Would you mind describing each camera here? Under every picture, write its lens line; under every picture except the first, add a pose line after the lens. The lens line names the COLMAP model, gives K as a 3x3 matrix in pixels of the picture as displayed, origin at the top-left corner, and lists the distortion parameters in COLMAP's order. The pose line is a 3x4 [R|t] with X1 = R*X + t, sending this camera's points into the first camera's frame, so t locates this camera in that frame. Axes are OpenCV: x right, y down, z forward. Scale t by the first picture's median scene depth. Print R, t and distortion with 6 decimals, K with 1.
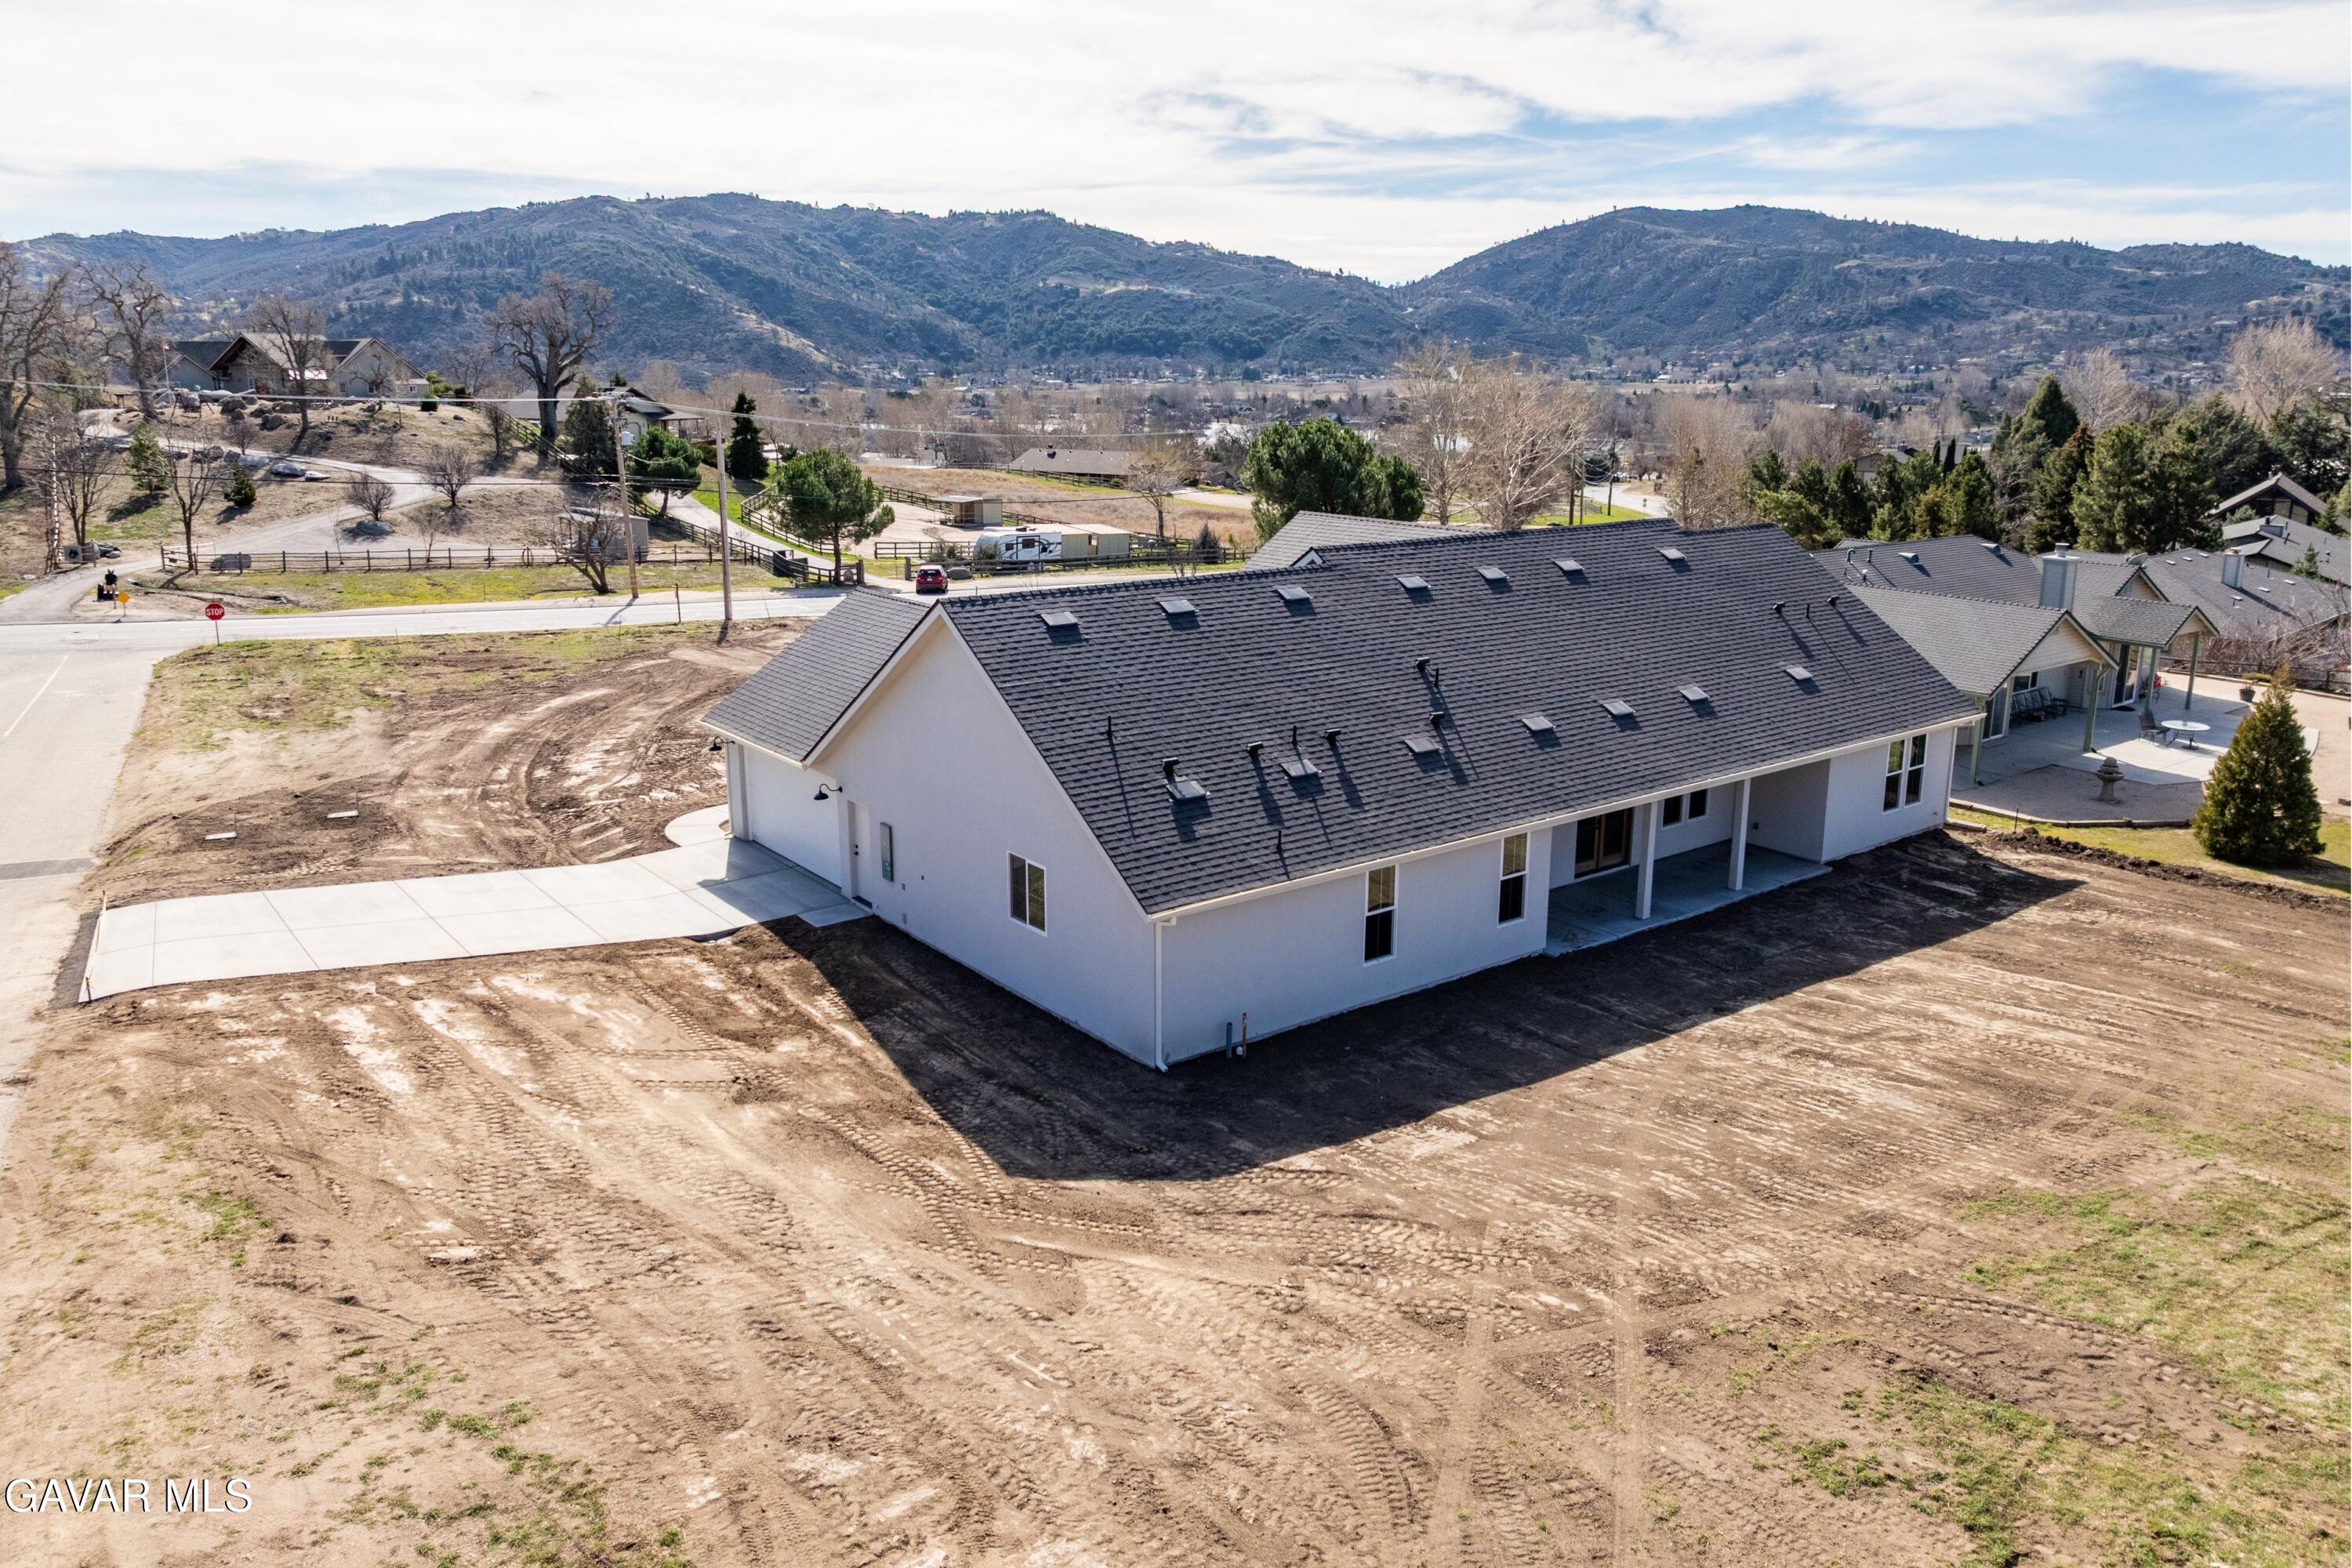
lens RADIAL K [[1641.6, 0, 1171.3], [0, 1641.6, 758.5], [0, 0, 1]] dist [-0.043297, -0.001136]
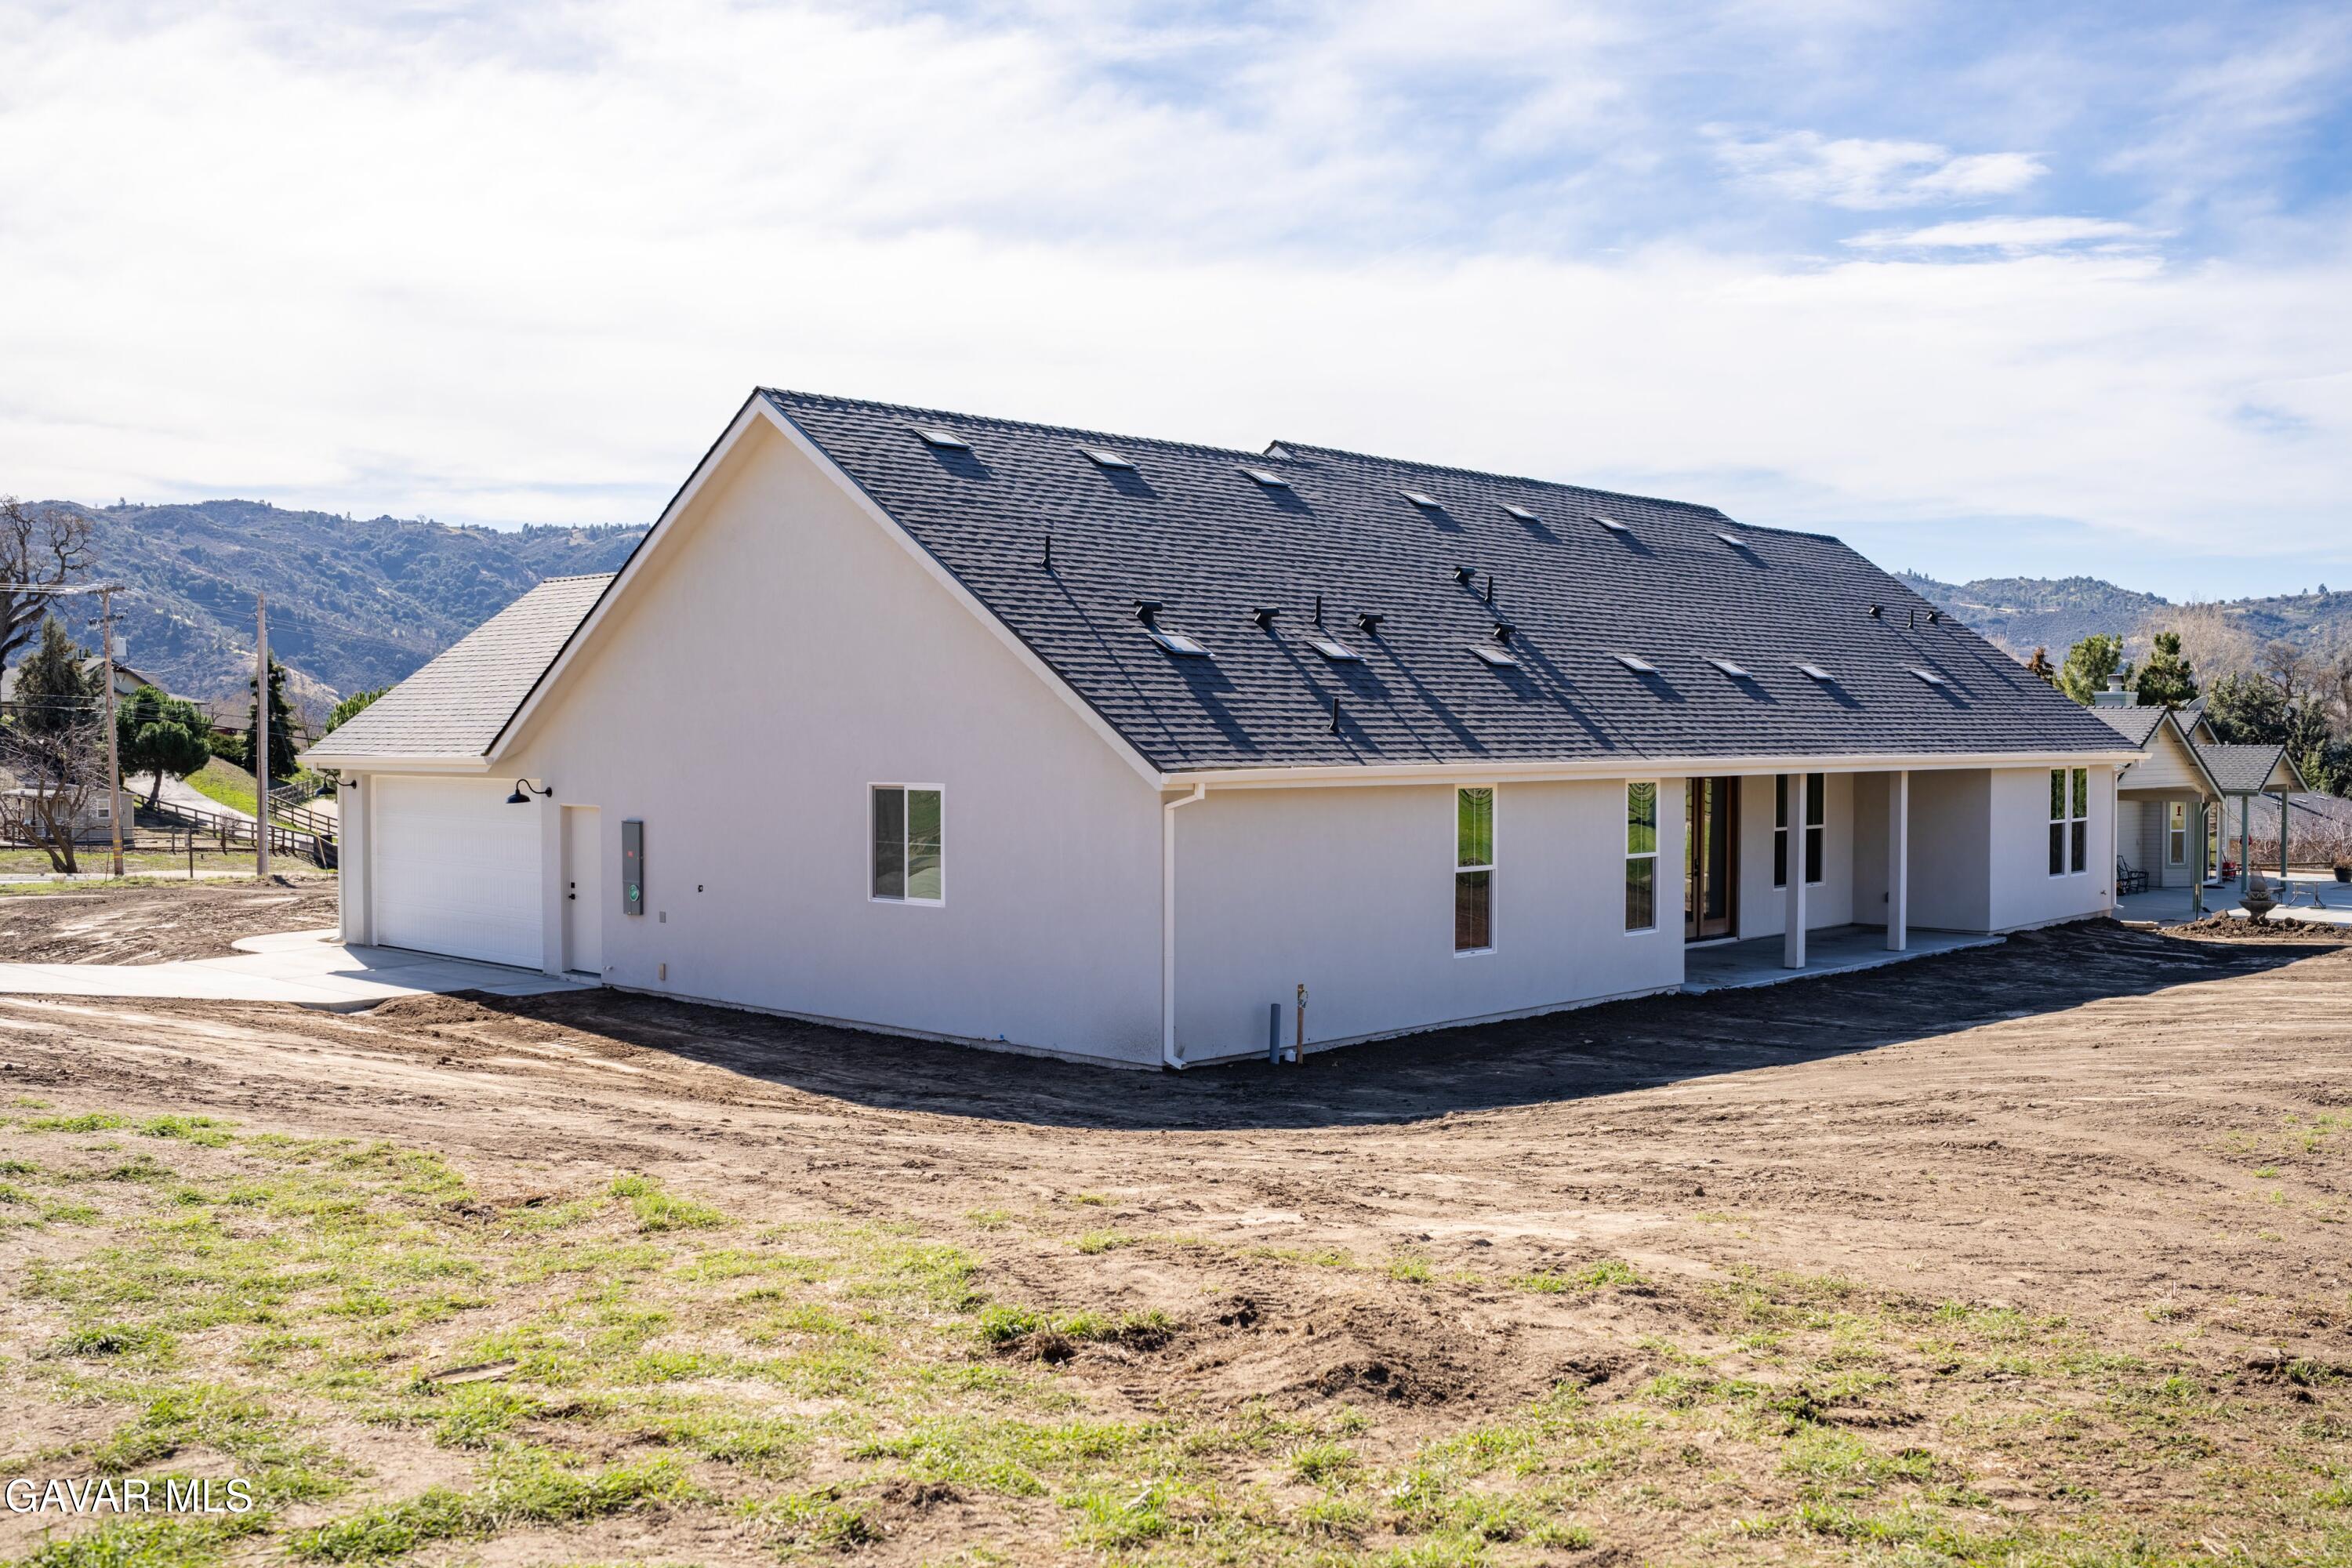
lens RADIAL K [[2209.9, 0, 1176.0], [0, 2209.9, 784.0], [0, 0, 1]] dist [-0.225456, 0.274384]
pose [[0.986789, -0.003442, 0.161976, -0.090010], [0.036588, 0.978680, -0.202106, 0.169550], [-0.157827, 0.205362, 0.965876, 0.151344]]
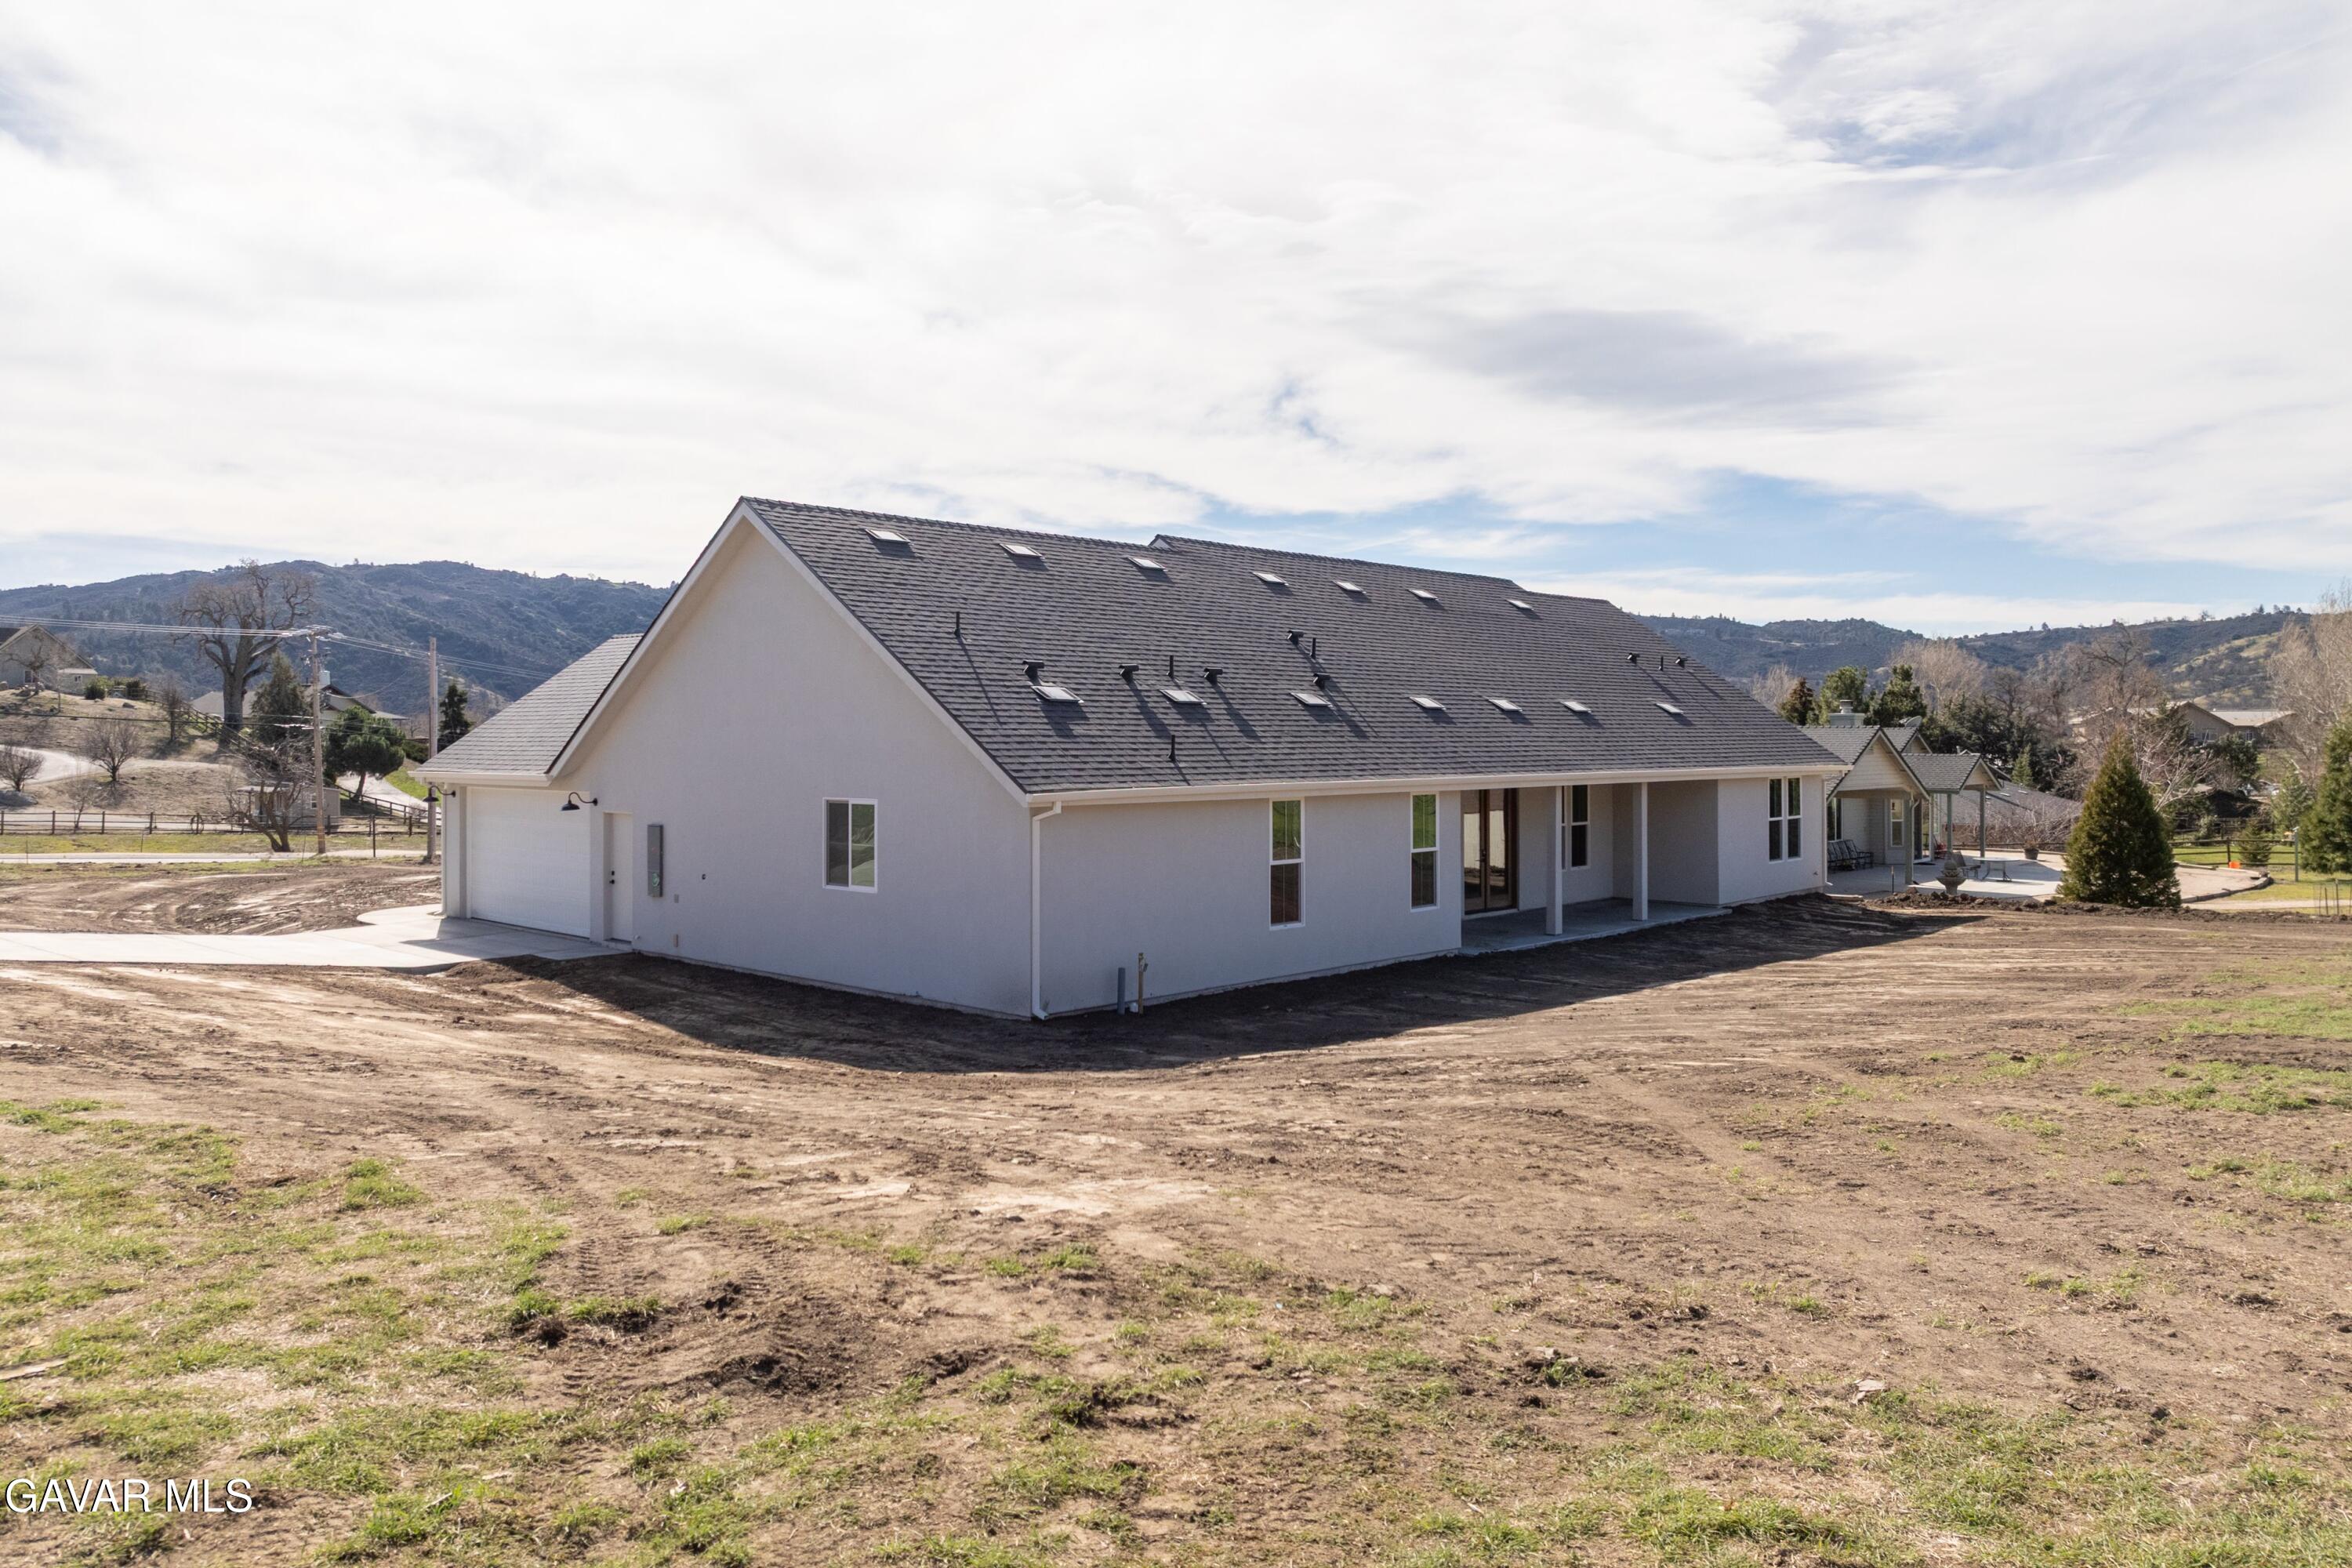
lens RADIAL K [[1647.5, 0, 1169.1], [0, 1647.5, 730.0], [0, 0, 1]] dist [-0.040177, 0.003534]
pose [[0.986313, 0.000068, 0.164884, -0.049792], [0.038435, 0.972358, -0.230310, 0.161926], [-0.160341, 0.233495, 0.959047, 0.151395]]
